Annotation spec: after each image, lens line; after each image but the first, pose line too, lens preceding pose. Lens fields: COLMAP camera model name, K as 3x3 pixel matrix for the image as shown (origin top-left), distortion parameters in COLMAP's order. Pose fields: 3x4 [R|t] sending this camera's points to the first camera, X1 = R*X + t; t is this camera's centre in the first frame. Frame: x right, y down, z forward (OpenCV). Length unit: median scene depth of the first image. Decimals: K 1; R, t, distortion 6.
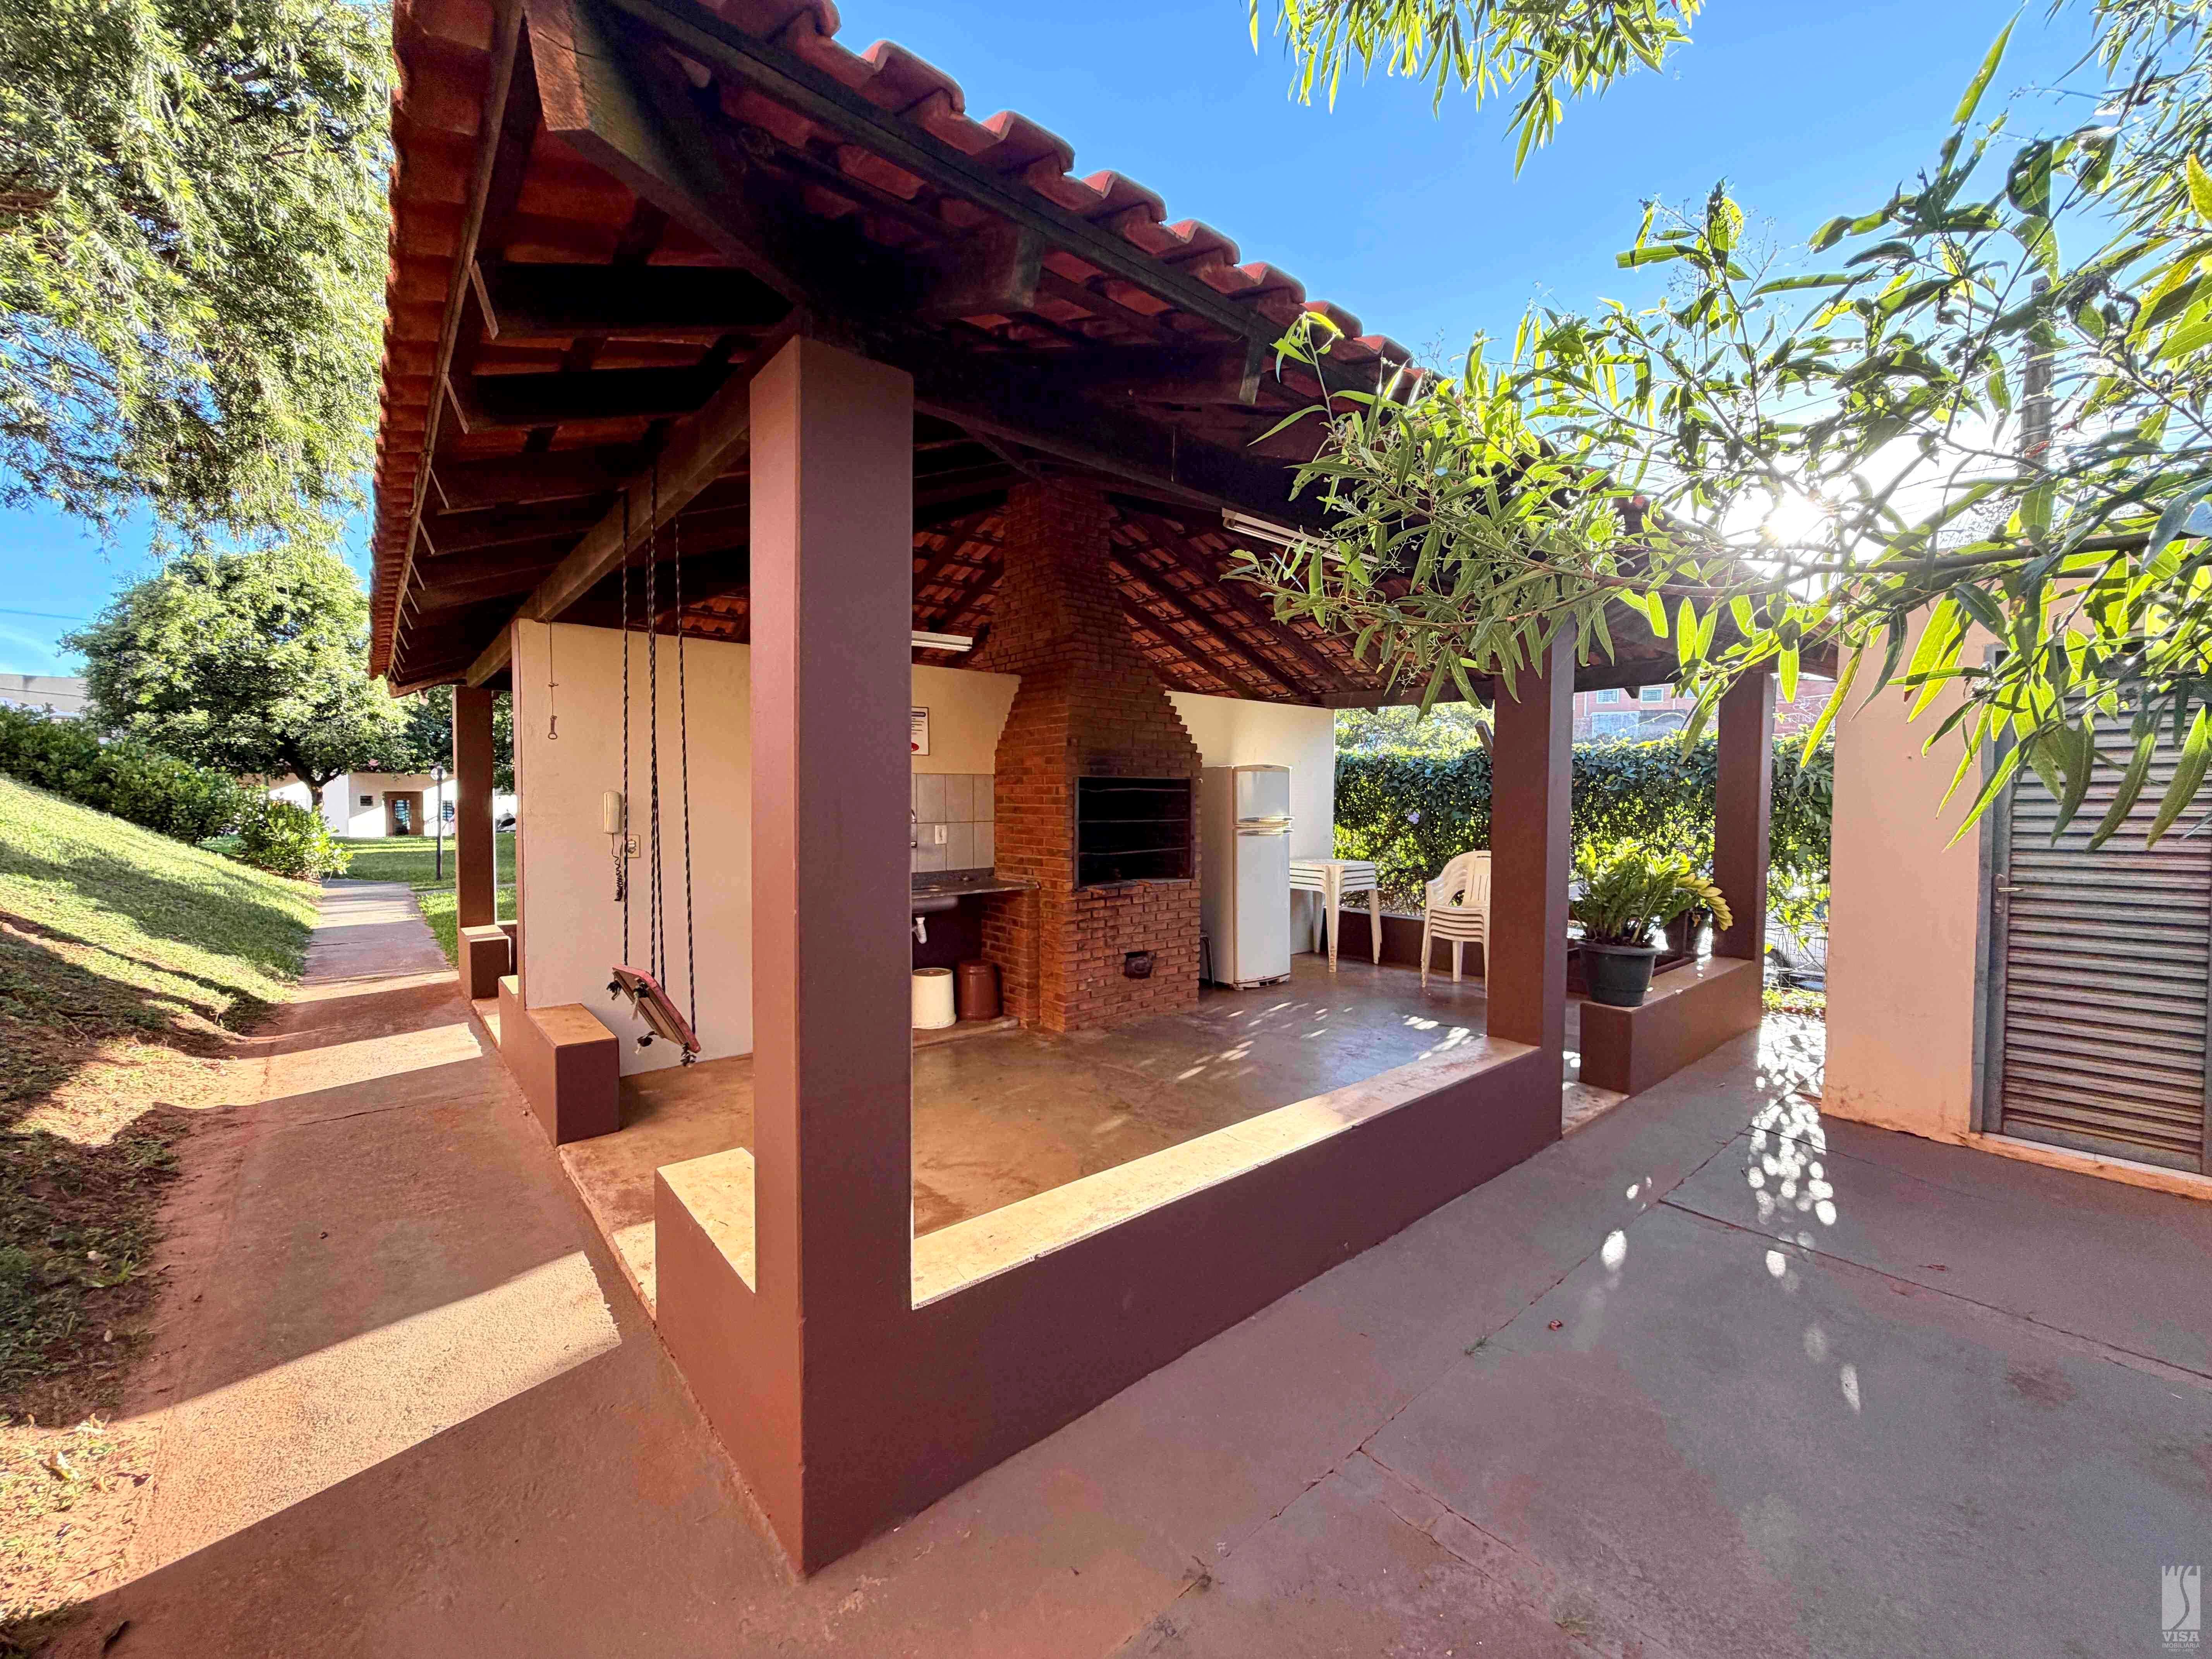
lens RADIAL K [[880.9, 0, 1102.5], [0, 880.9, 829.0], [0, 0, 1]] dist [-0.001069, 0.000000]
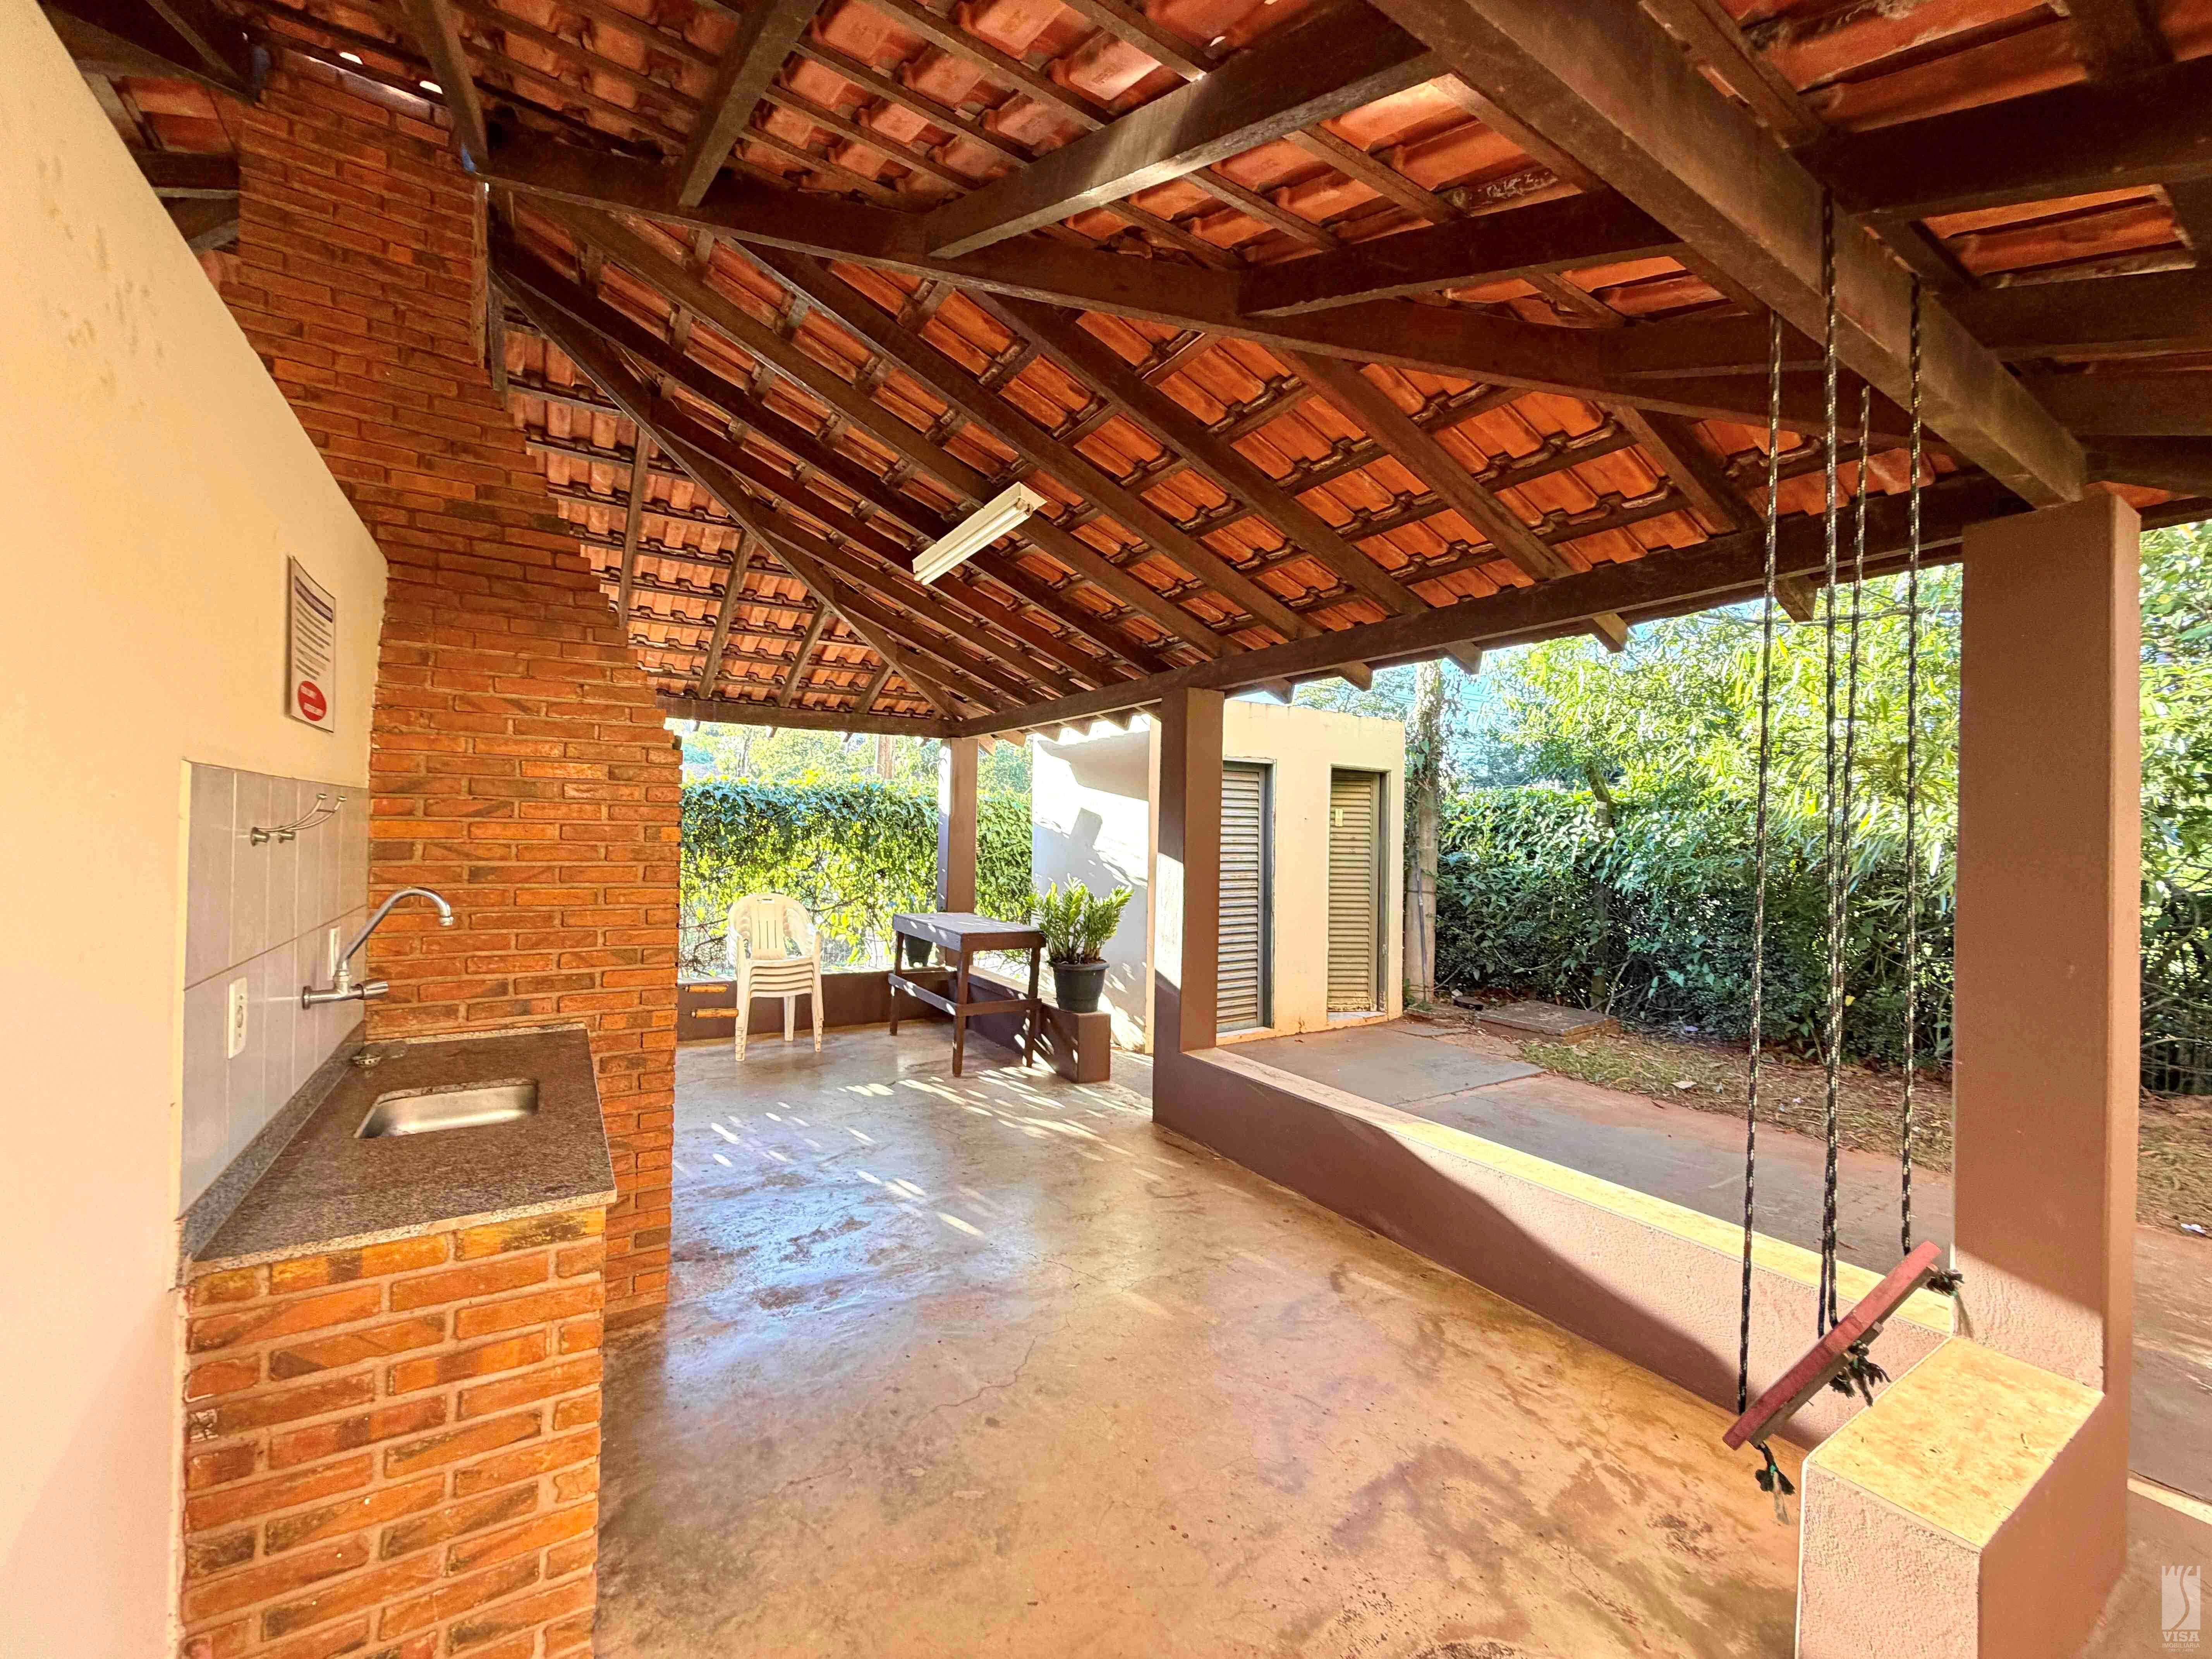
lens RADIAL K [[880.9, 0, 1102.5], [0, 880.9, 829.0], [0, 0, 1]] dist [-0.001069, 0.000000]
pose [[0.151790, 0.001285, 0.988412, -0.552861], [0.018612, 0.999818, -0.004158, -0.041845], [-0.988238, 0.019027, 0.151738, 0.706721]]
